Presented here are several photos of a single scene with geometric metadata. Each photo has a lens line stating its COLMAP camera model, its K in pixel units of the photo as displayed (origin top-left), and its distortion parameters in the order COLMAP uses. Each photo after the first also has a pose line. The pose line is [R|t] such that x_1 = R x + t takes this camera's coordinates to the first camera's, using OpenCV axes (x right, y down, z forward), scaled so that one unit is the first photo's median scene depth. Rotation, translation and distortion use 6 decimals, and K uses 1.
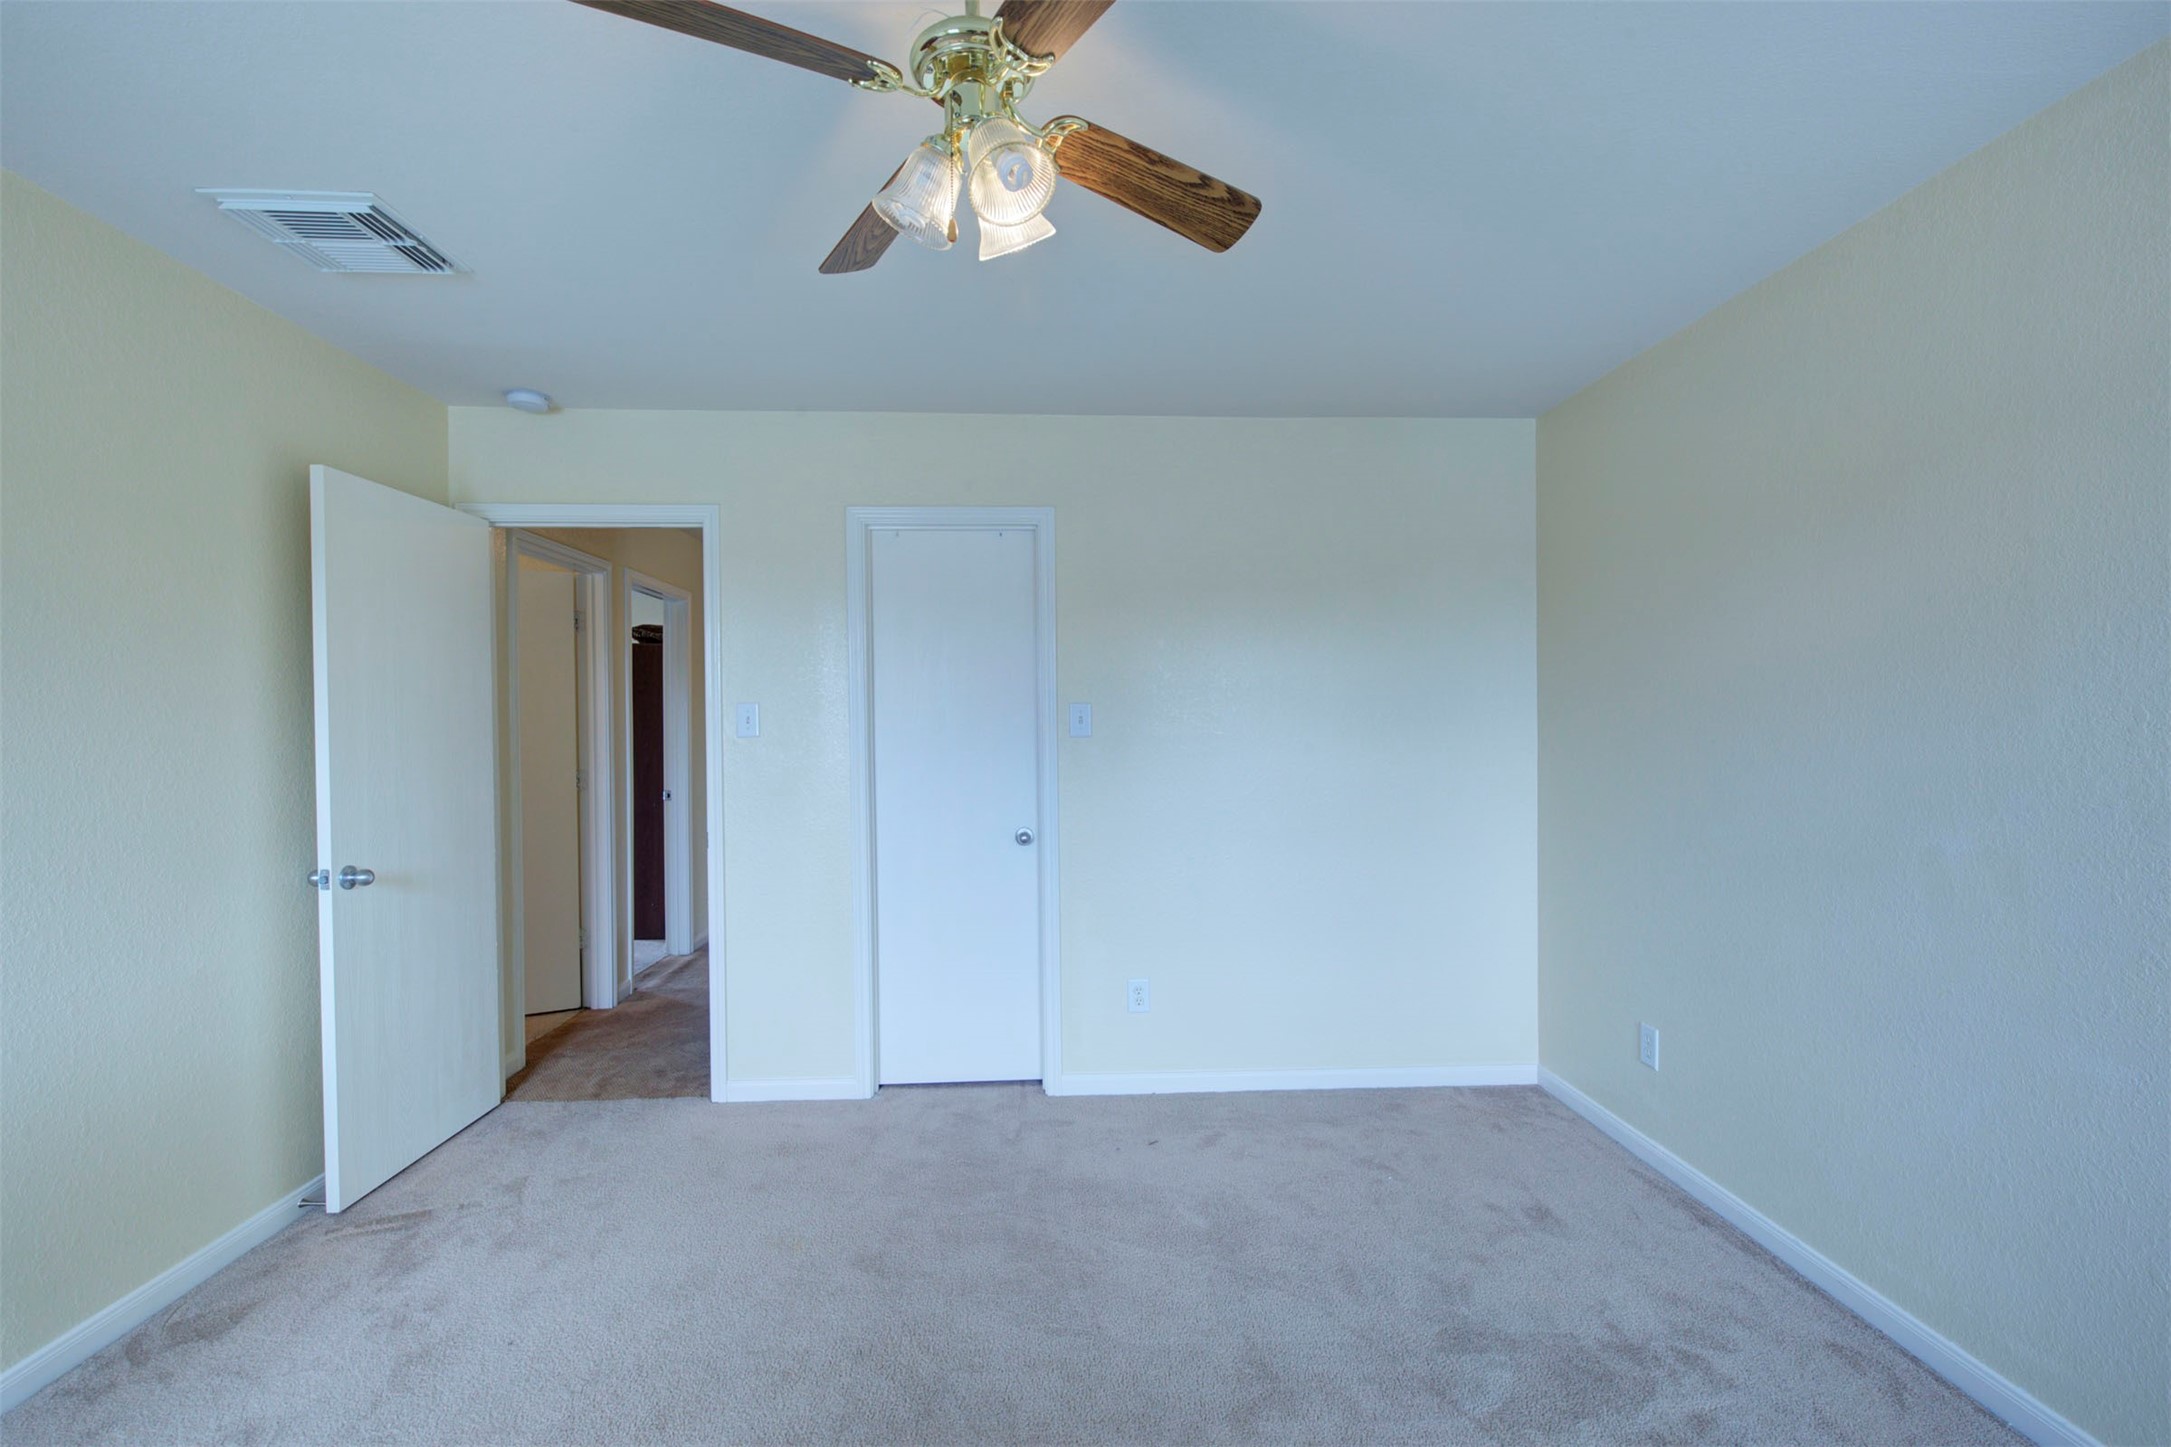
lens RADIAL K [[1016.9, 0, 1087.4], [0, 1016.9, 735.7], [0, 0, 1]] dist [-0.000731, -0.000162]
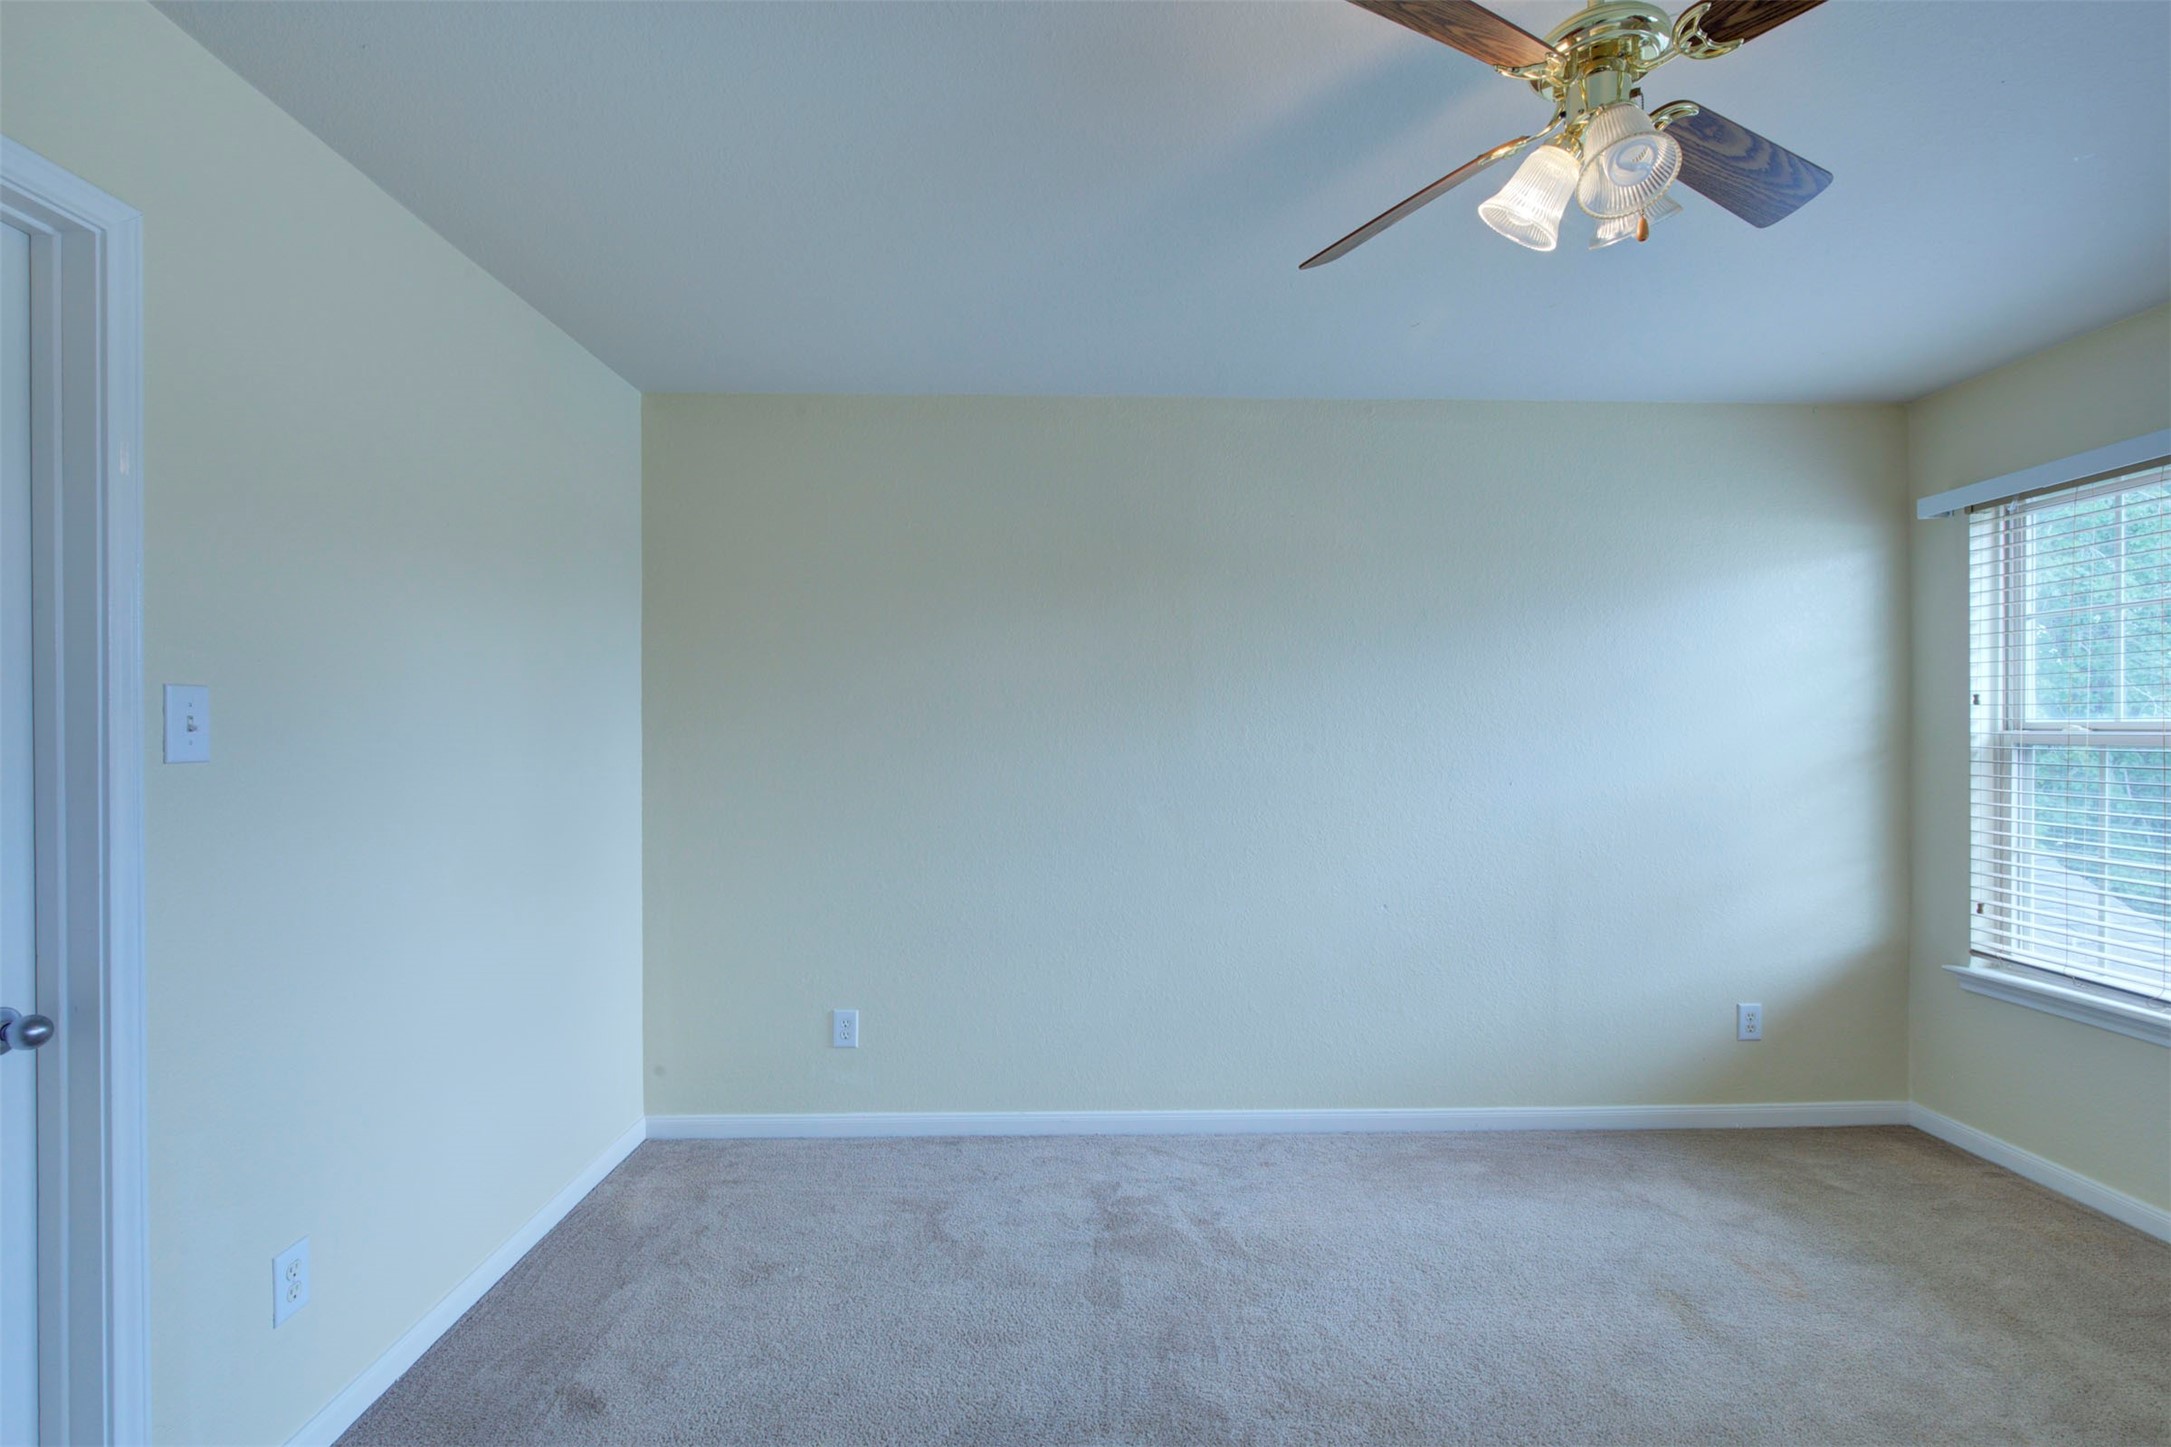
lens RADIAL K [[1016.9, 0, 1087.4], [0, 1016.9, 735.7], [0, 0, 1]] dist [-0.000731, -0.000162]
pose [[0.005050, -0.002164, 0.999985, -0.526774], [0.014001, 0.999900, 0.002093, -0.006683], [-0.999889, 0.013990, 0.005080, 0.723606]]
